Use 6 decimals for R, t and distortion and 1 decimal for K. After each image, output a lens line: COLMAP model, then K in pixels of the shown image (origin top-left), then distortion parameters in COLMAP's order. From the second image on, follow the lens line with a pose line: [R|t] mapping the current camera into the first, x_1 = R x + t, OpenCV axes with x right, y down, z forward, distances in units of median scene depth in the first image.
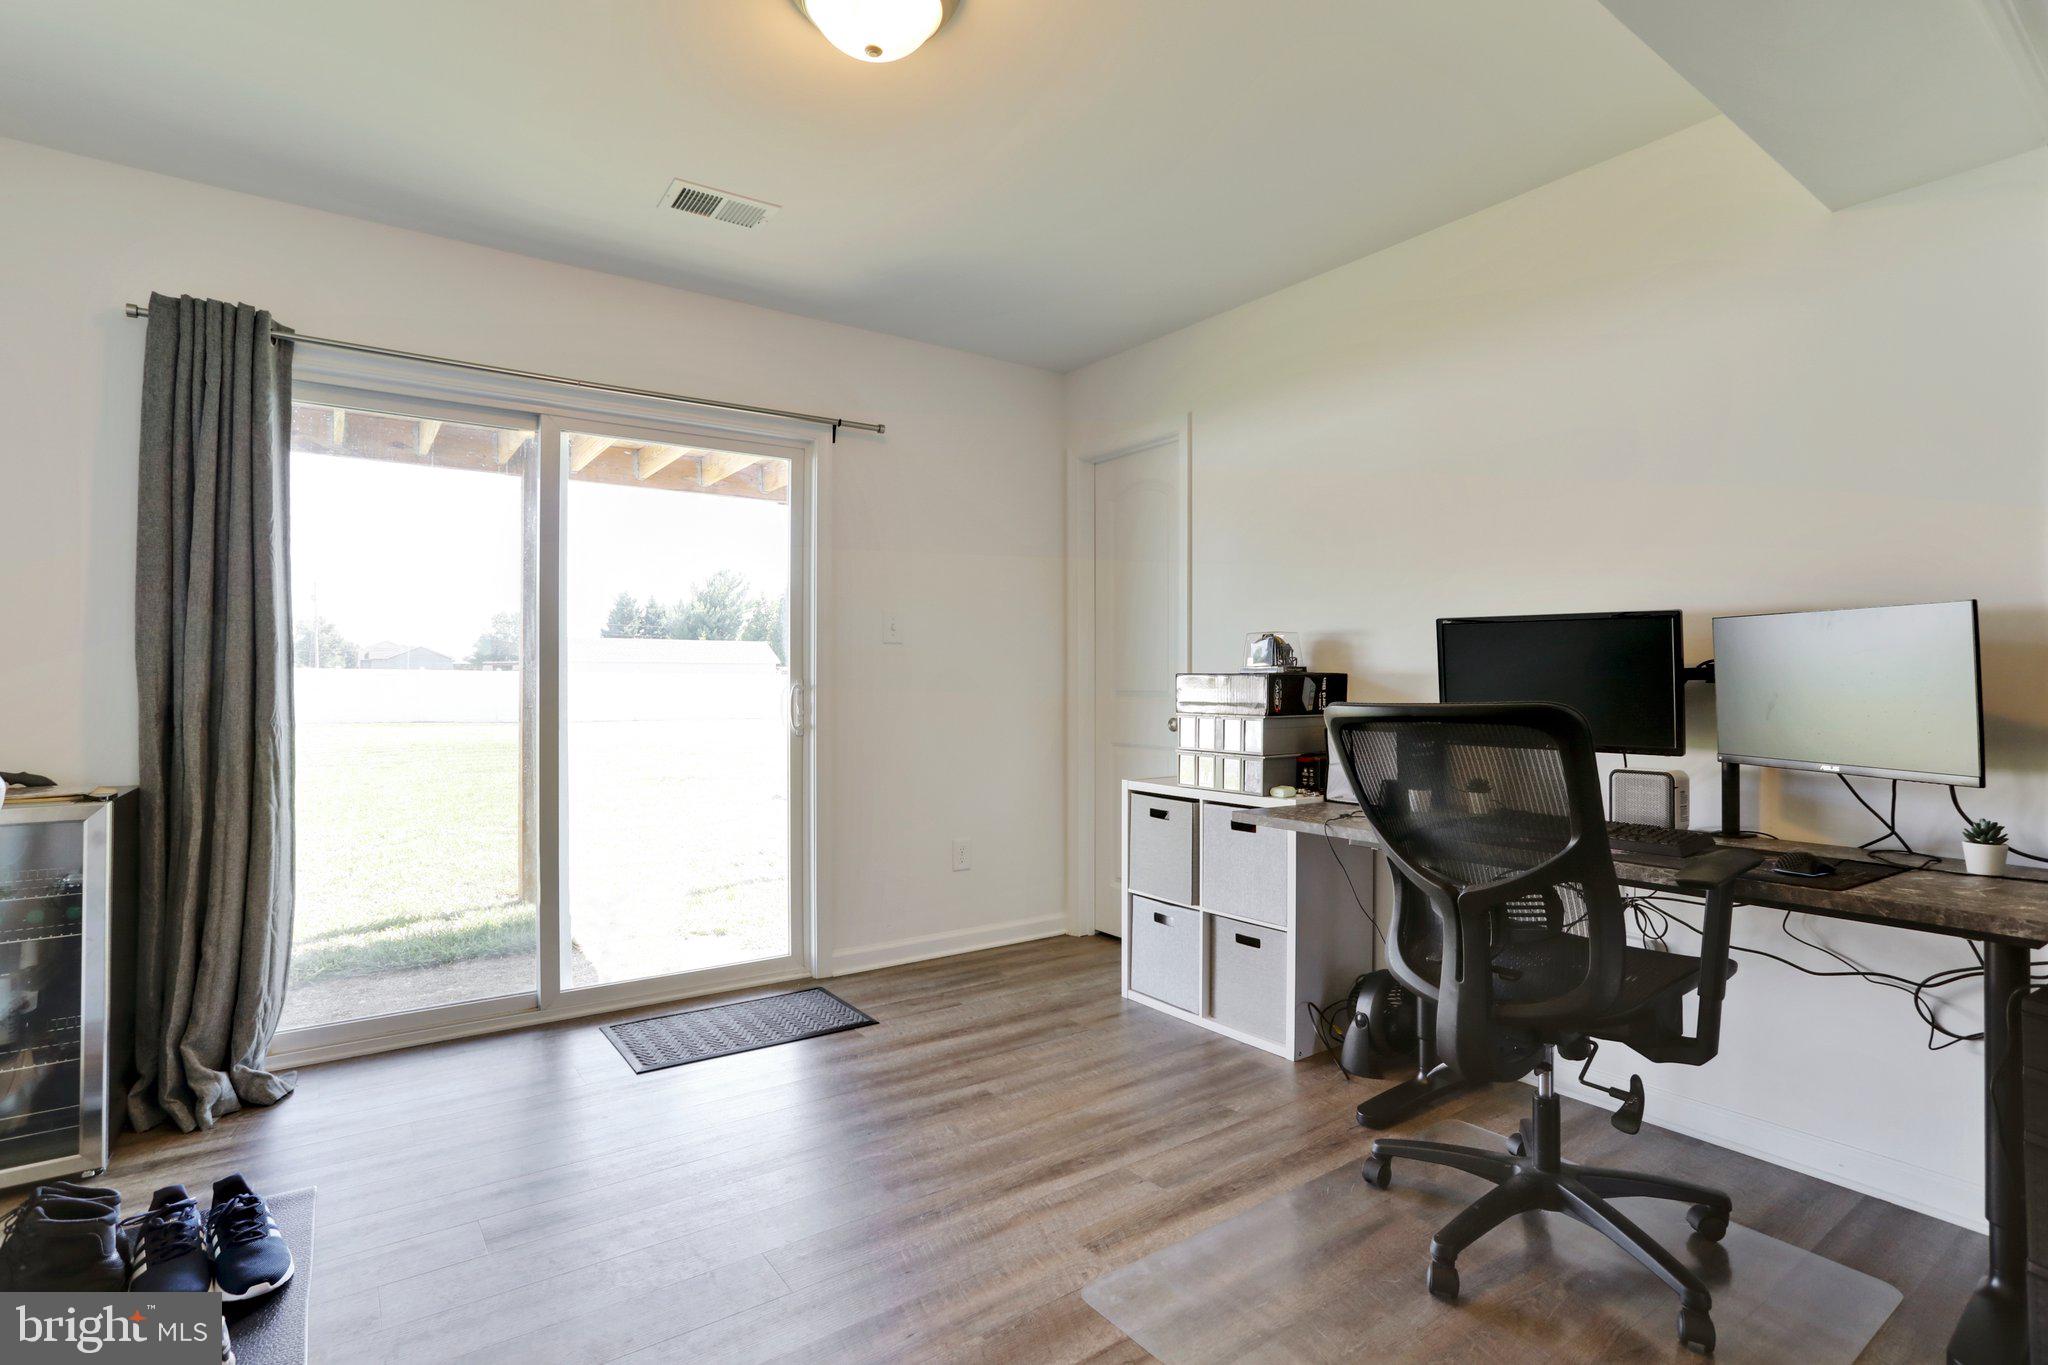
lens RADIAL K [[995.7, 0, 1026.9], [0, 995.7, 677.3], [0, 0, 1]] dist [-0.068842, 0.038747]
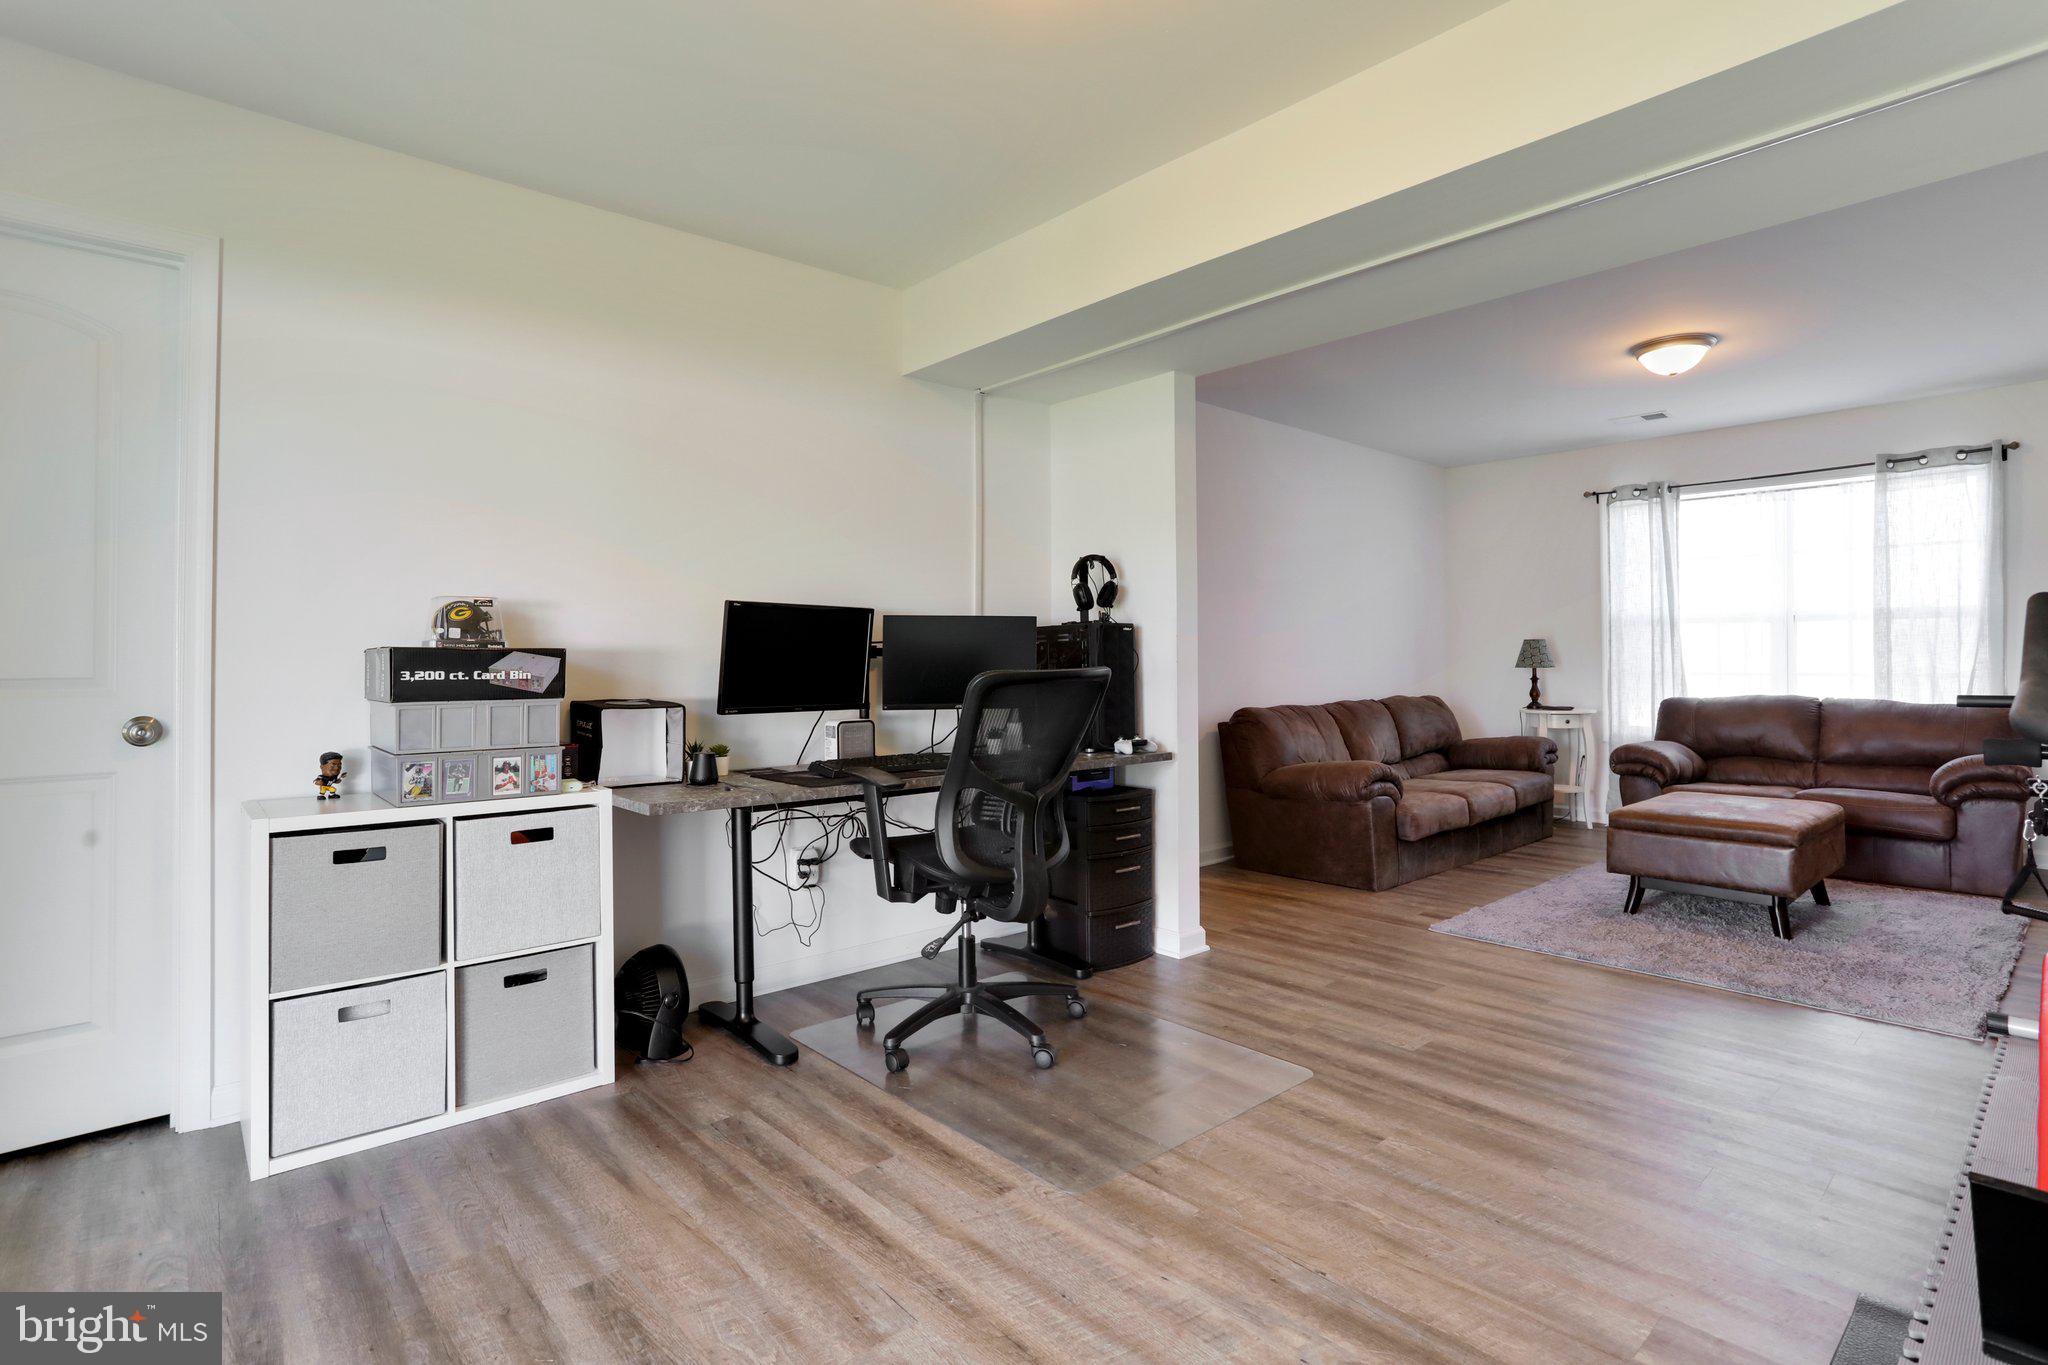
lens RADIAL K [[995.7, 0, 1026.9], [0, 995.7, 677.3], [0, 0, 1]] dist [-0.068842, 0.038747]
pose [[-0.109928, -0.013646, 0.993846, -0.759227], [-0.001887, 0.999907, 0.013521, 0.010973], [-0.993938, -0.000390, -0.109944, 0.843211]]
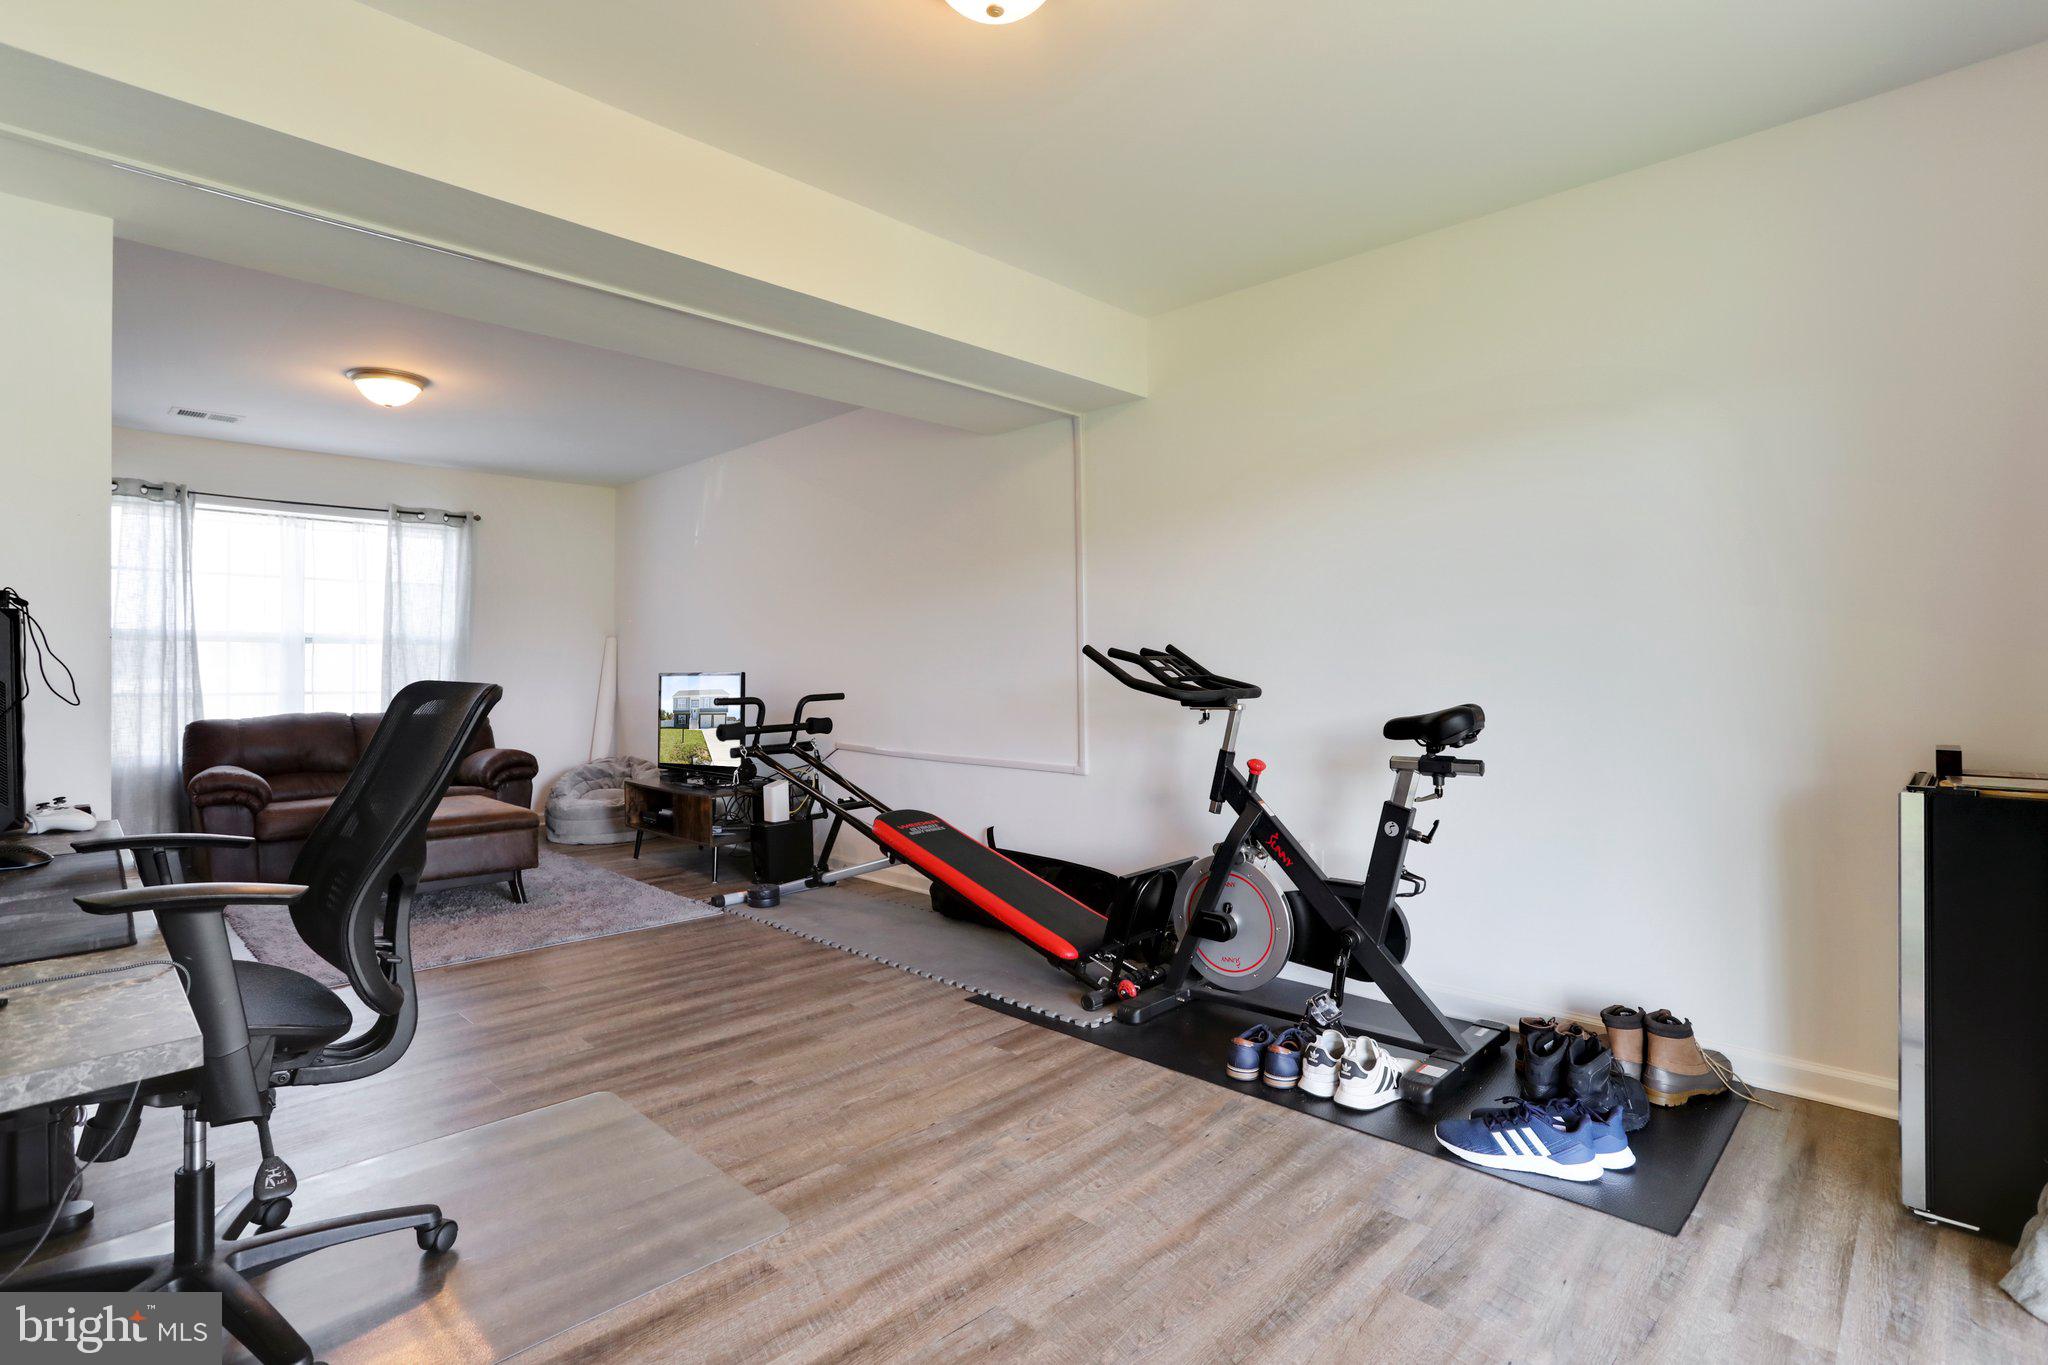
lens RADIAL K [[995.7, 0, 1026.9], [0, 995.7, 677.3], [0, 0, 1]] dist [-0.068842, 0.038747]
pose [[-0.984046, 0.010823, -0.177583, -0.013137], [0.011562, 0.999928, -0.003128, 0.021196], [0.177536, -0.005132, -0.984101, 1.511912]]
